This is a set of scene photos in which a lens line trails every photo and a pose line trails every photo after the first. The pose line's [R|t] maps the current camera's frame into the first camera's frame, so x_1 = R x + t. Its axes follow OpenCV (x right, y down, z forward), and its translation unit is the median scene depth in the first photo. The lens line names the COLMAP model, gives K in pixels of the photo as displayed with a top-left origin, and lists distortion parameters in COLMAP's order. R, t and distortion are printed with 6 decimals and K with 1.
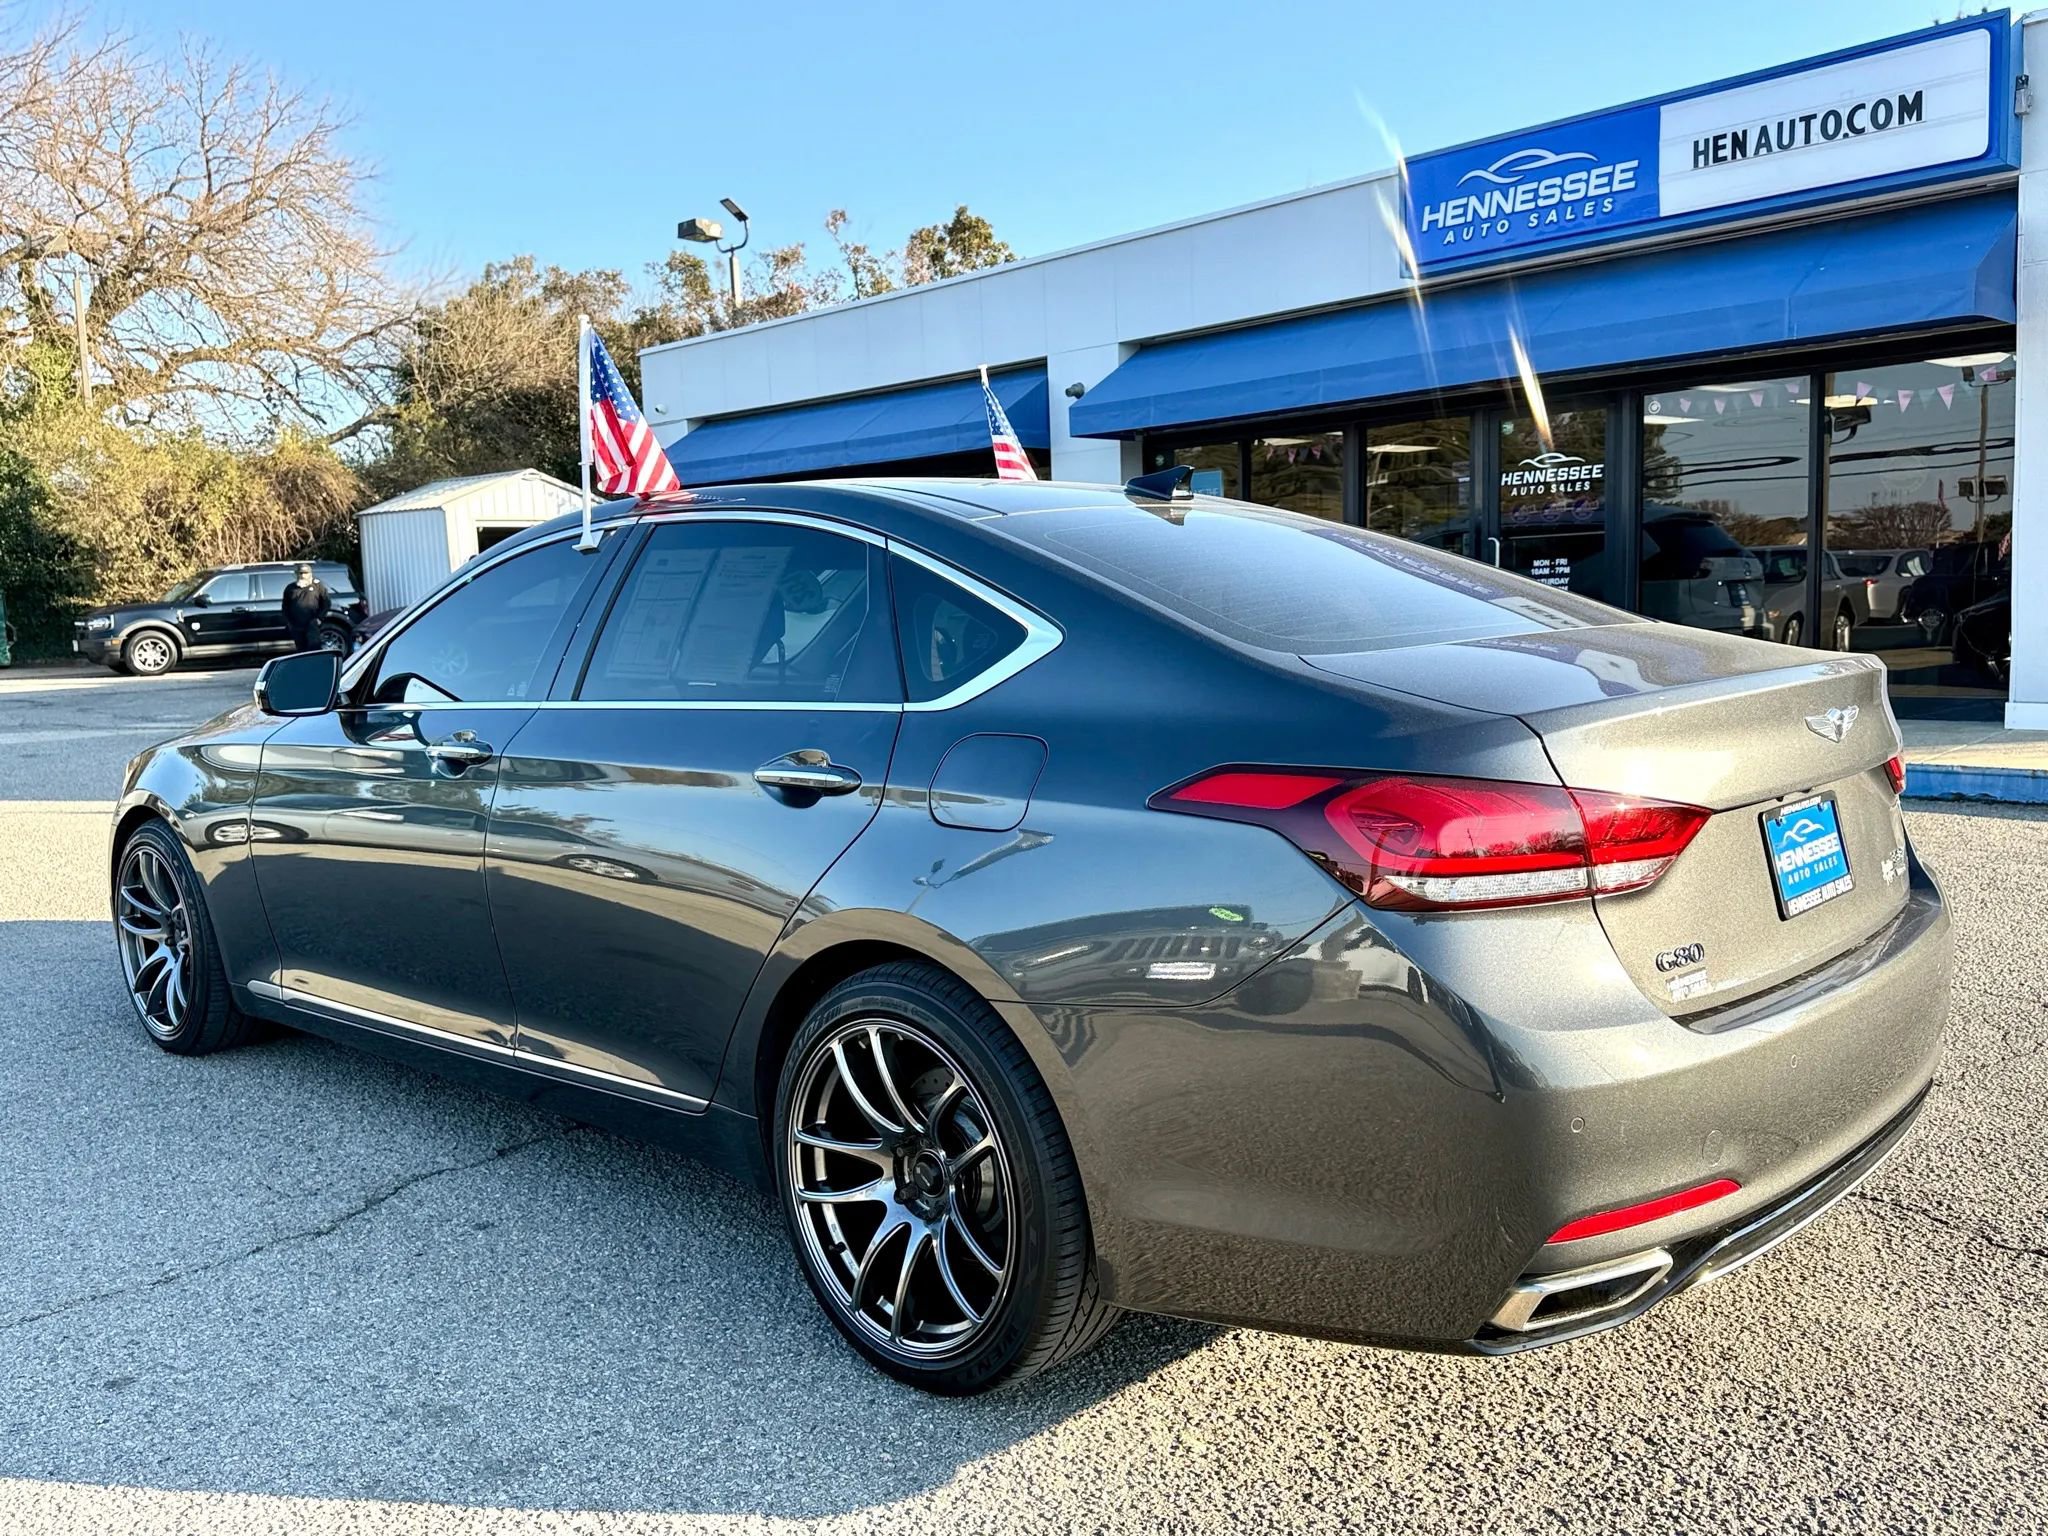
lens RADIAL K [[1699.0, 0, 1009.5], [0, 1699.0, 779.3], [0, 0, 1]] dist [0.042649, -0.064221]
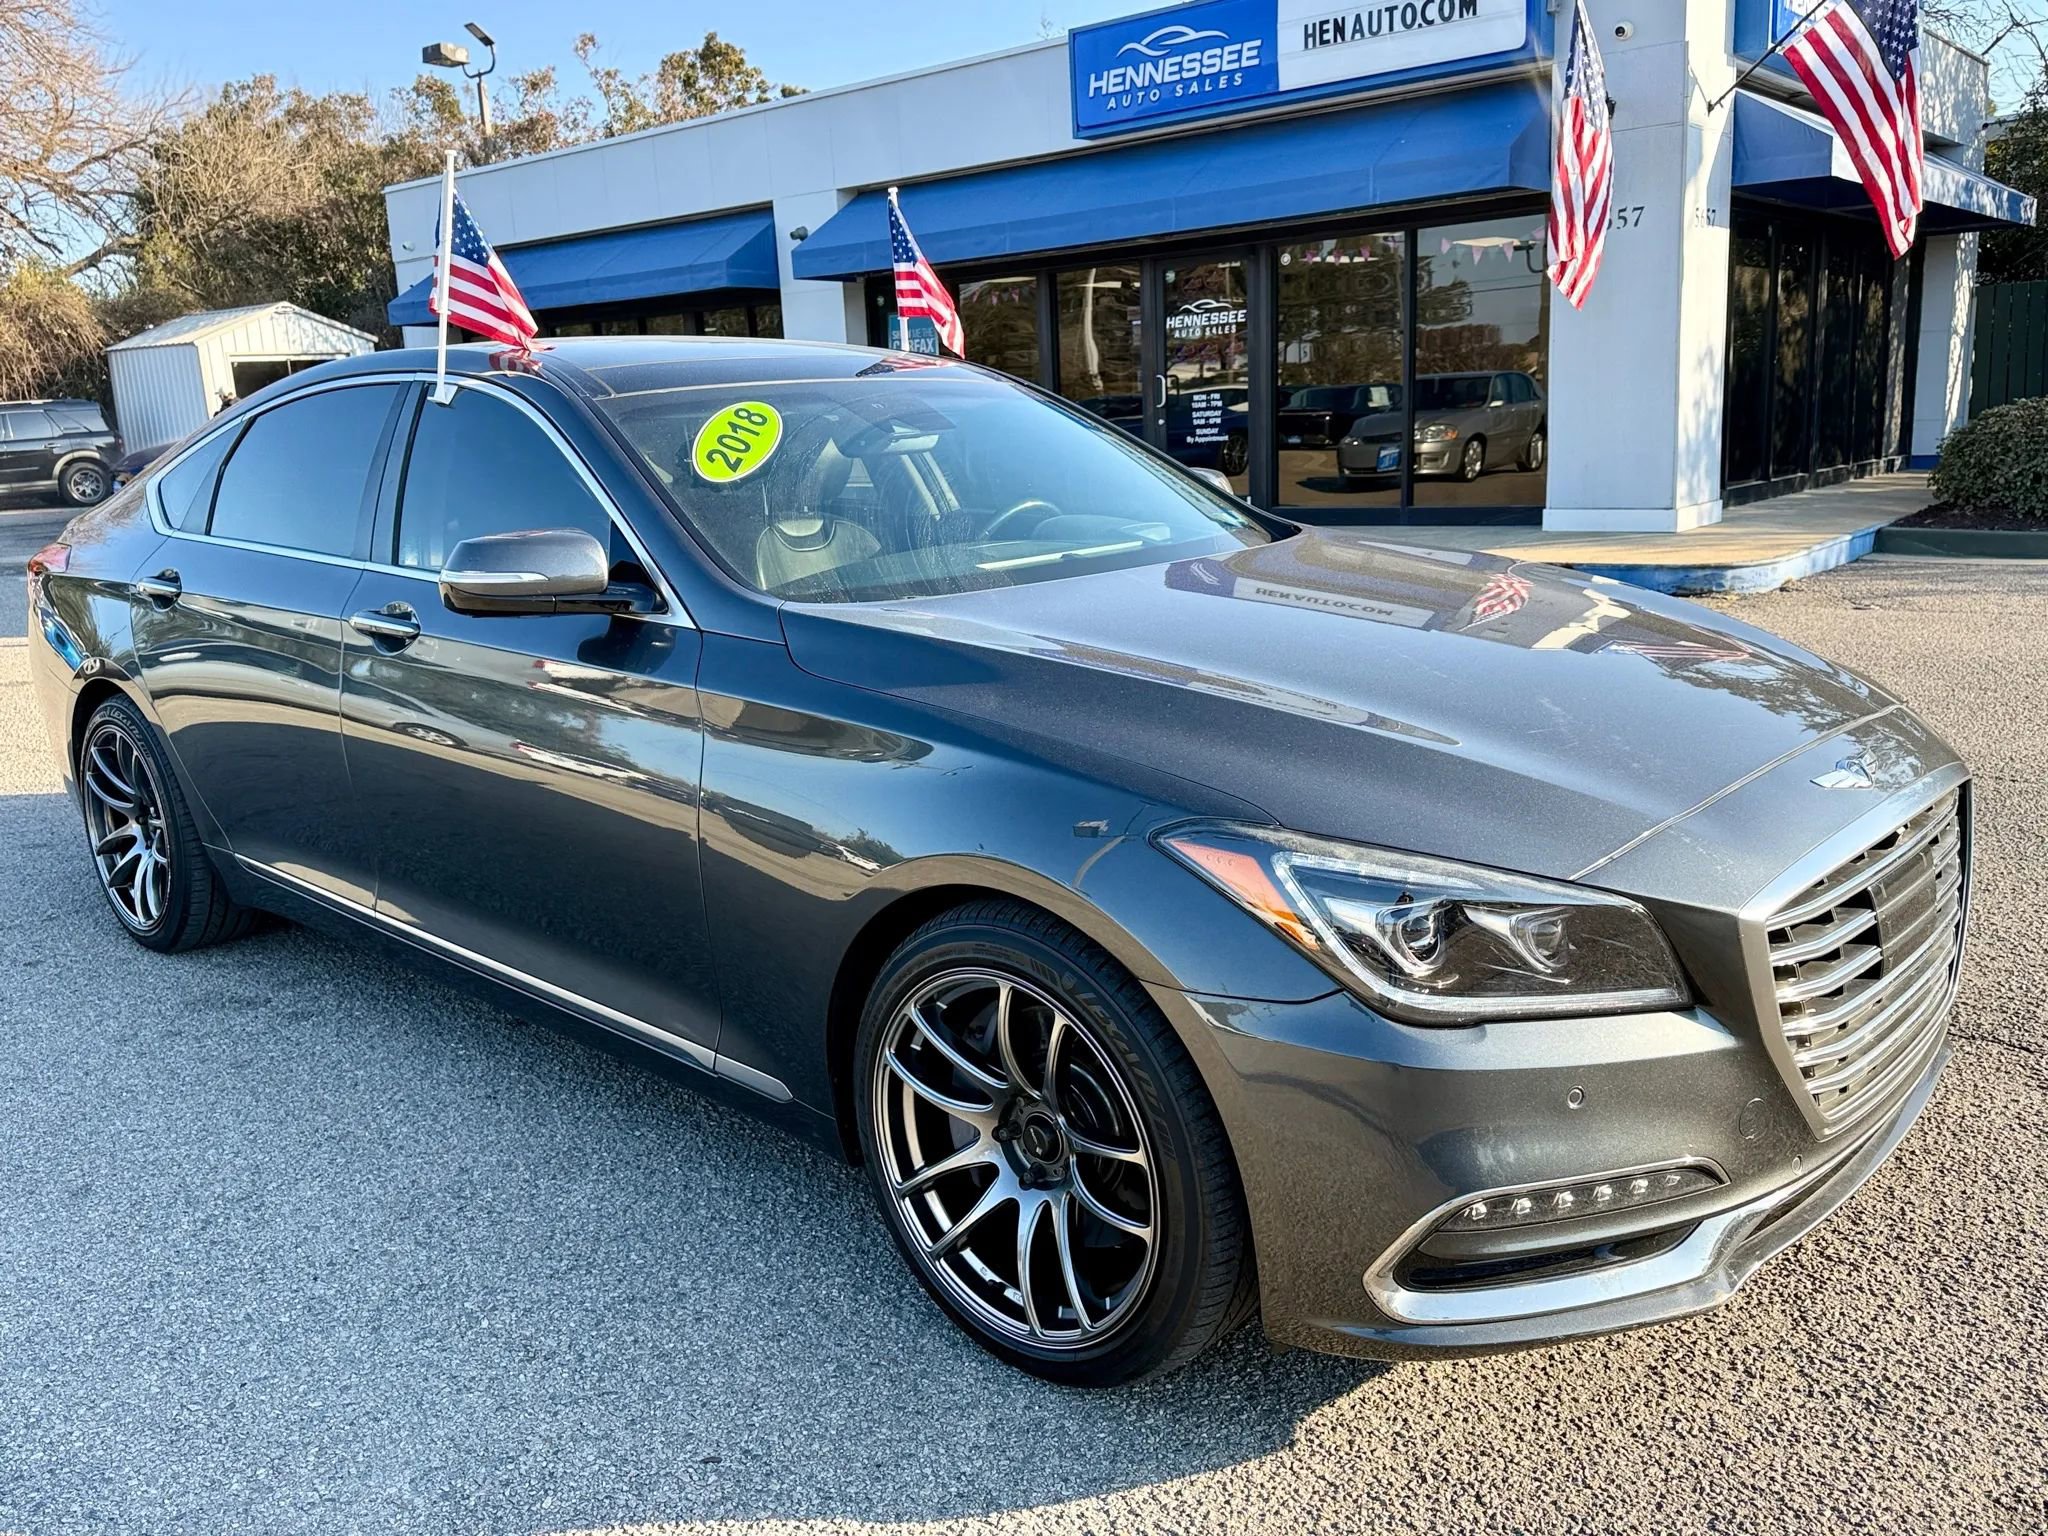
lens RADIAL K [[1699.0, 0, 1009.5], [0, 1699.0, 779.3], [0, 0, 1]] dist [0.042649, -0.064221]
pose [[0.993305, -0.037416, 0.109291, 0.020870], [0.026193, 0.994401, 0.102378, 0.004047], [-0.112510, -0.098830, 0.988724, -0.063523]]
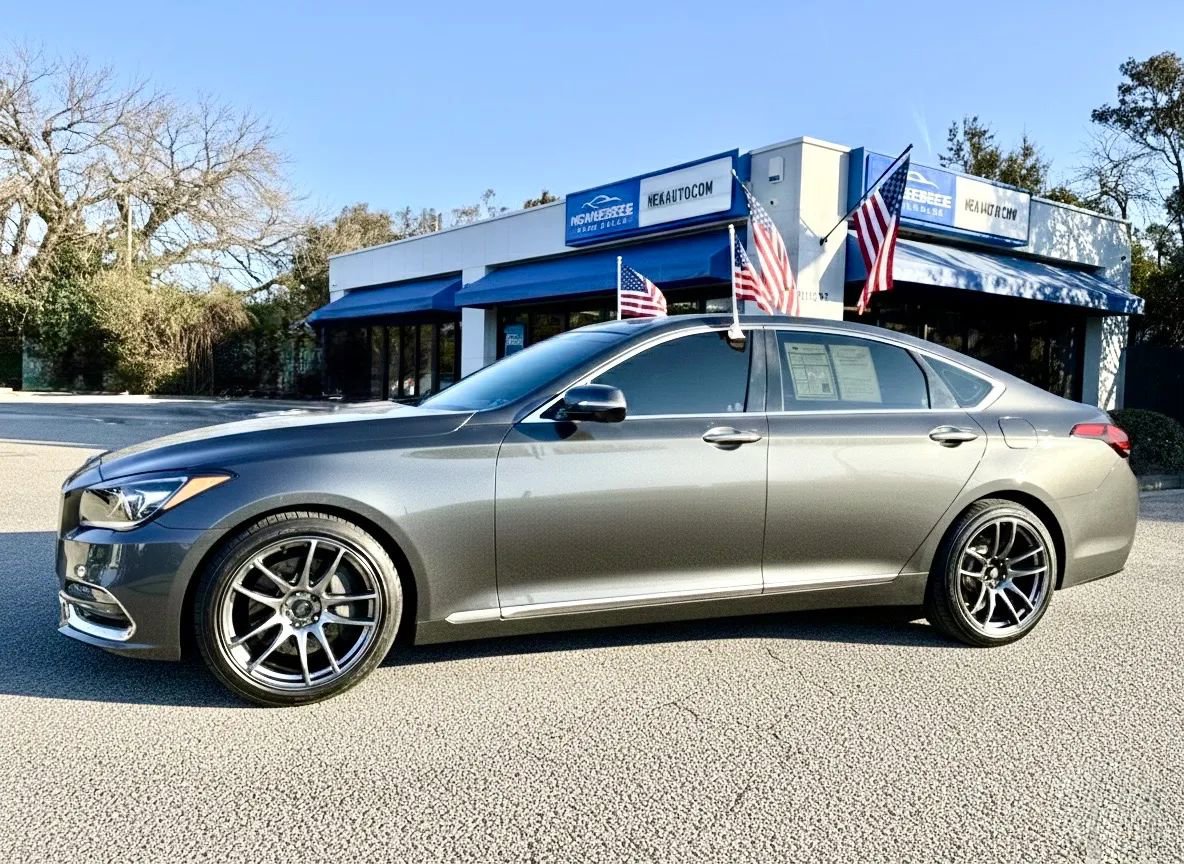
lens RADIAL K [[975.5, 0, 592.0], [0, 975.5, 432.0], [0, 0, 1]] dist [0.045601, -0.004965]
pose [[0.990775, 0.061206, -0.120905, 0.186438], [-0.068807, 0.995840, -0.059728, 0.011266], [0.116746, 0.067496, 0.990866, -0.111343]]
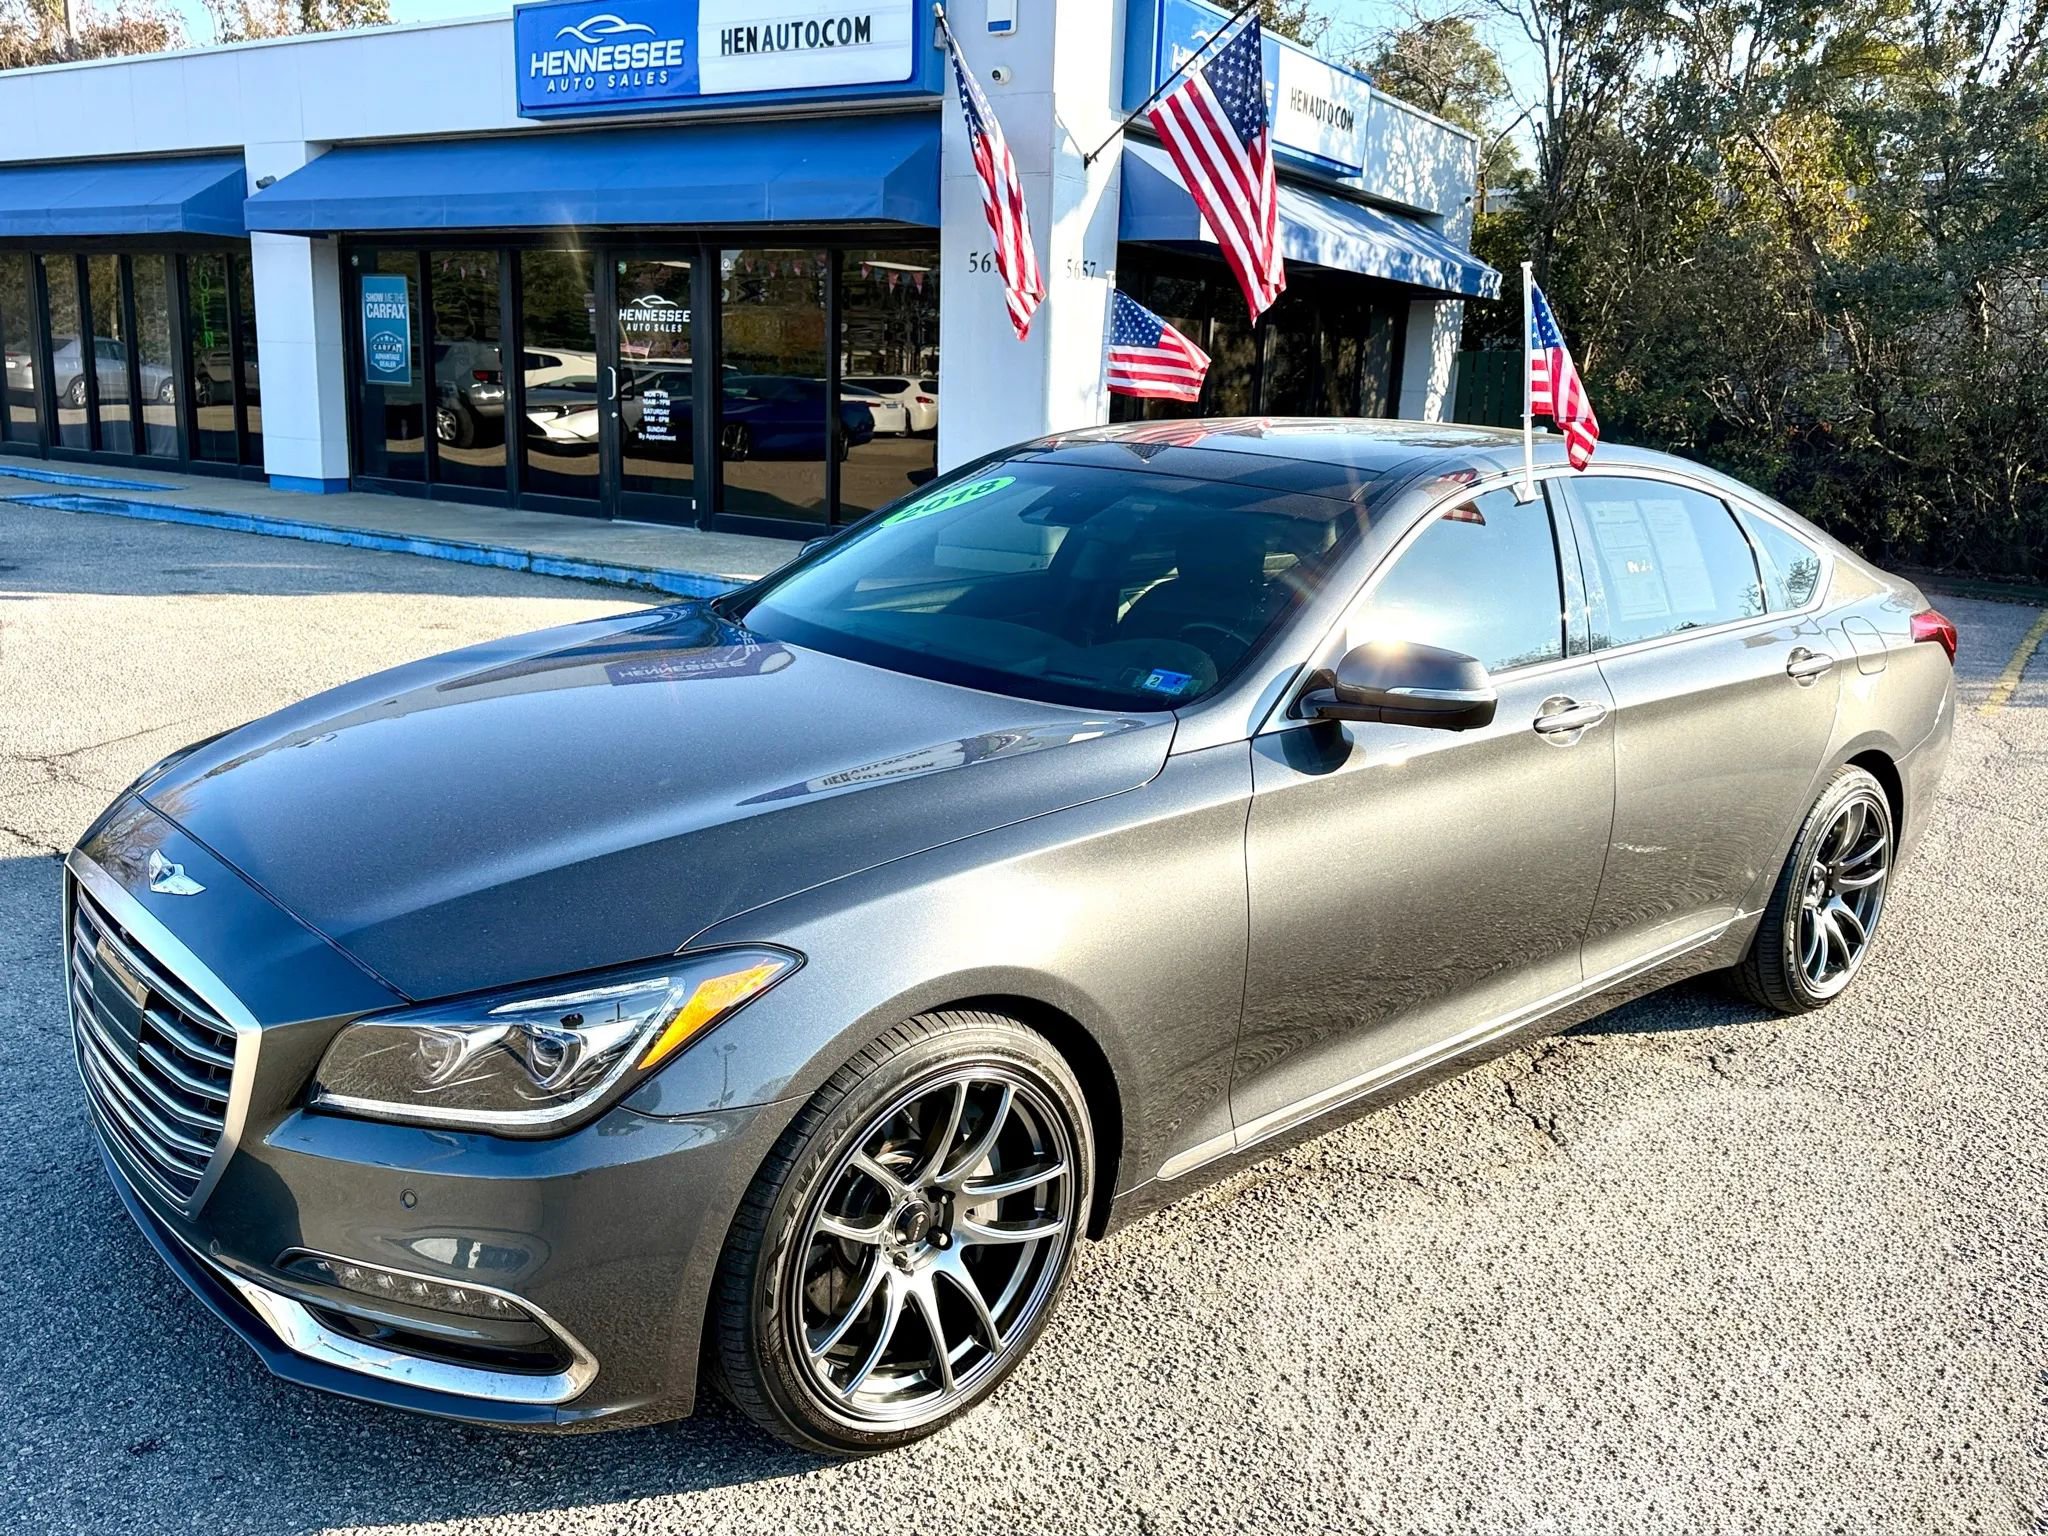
lens RADIAL K [[1701.5, 0, 1024.0], [0, 1701.5, 768.0], [0, 0, 1]] dist [0.037820, -0.056368]
pose [[0.967260, 0.011808, 0.253514, 0.115292], [-0.041506, 0.992828, 0.112119, -0.007441], [-0.250371, -0.118971, 0.960812, -0.076847]]
